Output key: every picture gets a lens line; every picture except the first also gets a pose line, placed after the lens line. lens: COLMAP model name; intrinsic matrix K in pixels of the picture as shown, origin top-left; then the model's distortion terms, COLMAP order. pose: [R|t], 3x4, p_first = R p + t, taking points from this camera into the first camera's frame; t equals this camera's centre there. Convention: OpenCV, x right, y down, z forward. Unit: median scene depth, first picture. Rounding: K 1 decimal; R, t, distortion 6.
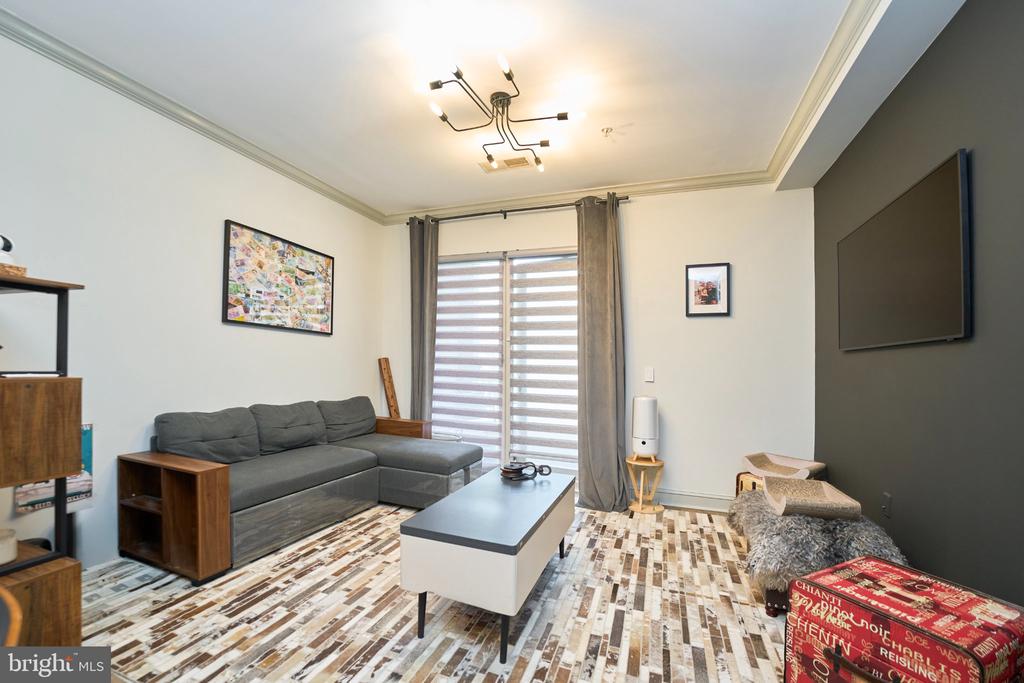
lens RADIAL K [[420.5, 0, 513.4], [0, 420.5, 374.3], [0, 0, 1]] dist [-0.032116, 0.002142]
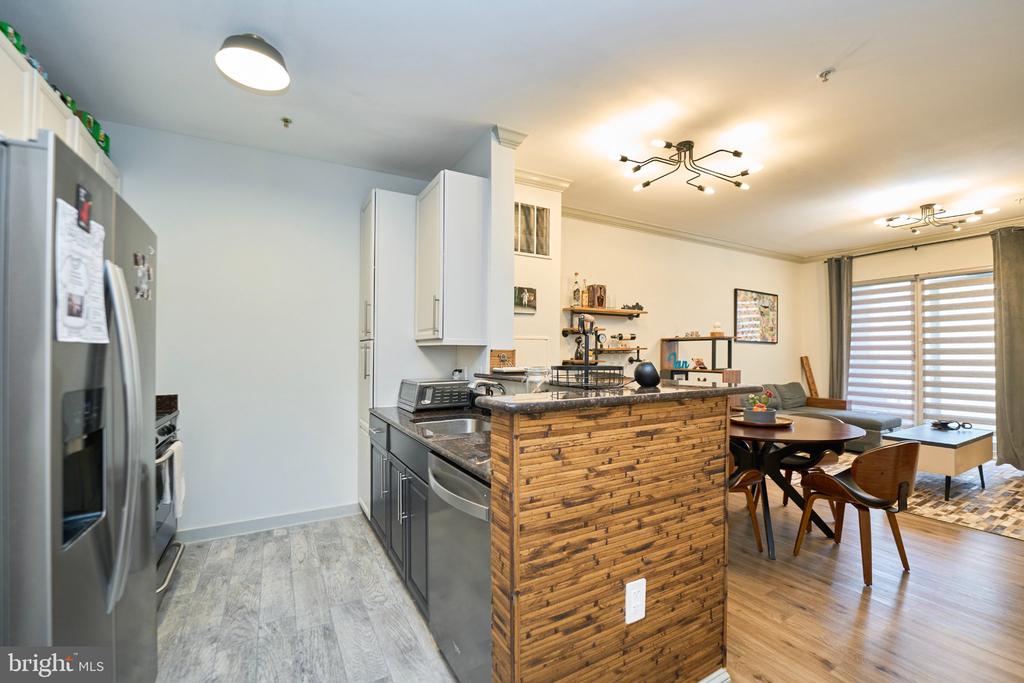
lens RADIAL K [[420.5, 0, 515.9], [0, 420.5, 369.9], [0, 0, 1]] dist [-0.032116, 0.002142]
pose [[0.753096, -0.009791, -0.657838, -0.185409], [0.012922, 0.999916, -0.000089, -0.007630], [0.657784, -0.008434, 0.753159, -1.181110]]
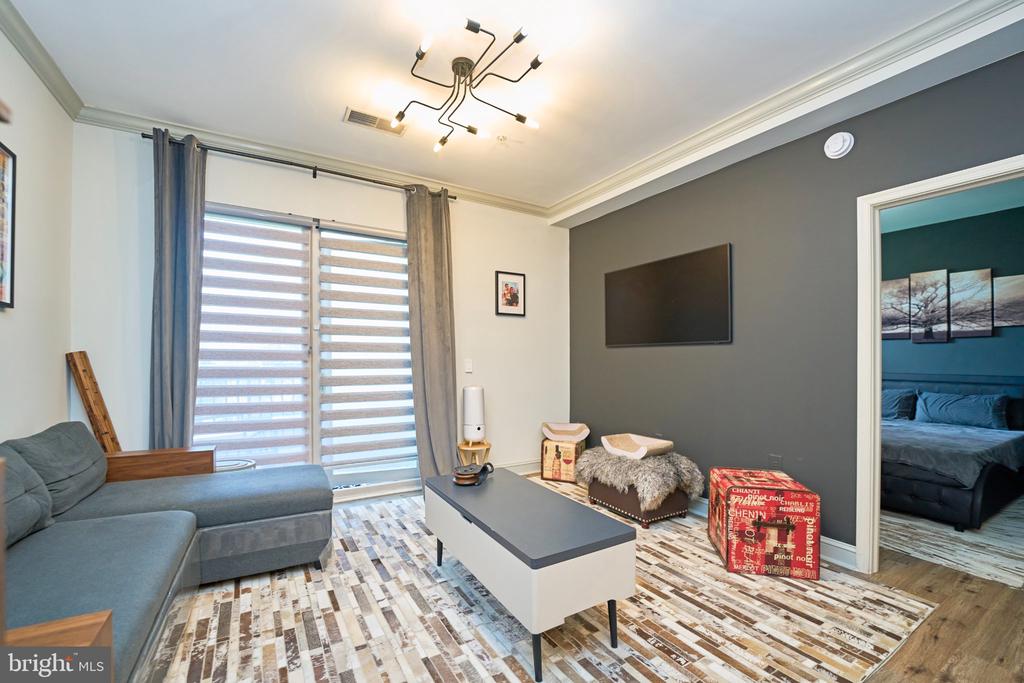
lens RADIAL K [[420.5, 0, 493.6], [0, 420.5, 358.3], [0, 0, 1]] dist [-0.032116, 0.002142]
pose [[0.638829, -0.019727, 0.769096, -0.596862], [0.025081, 0.999674, 0.004808, -0.029196], [-0.768940, 0.016218, 0.639115, 0.325020]]
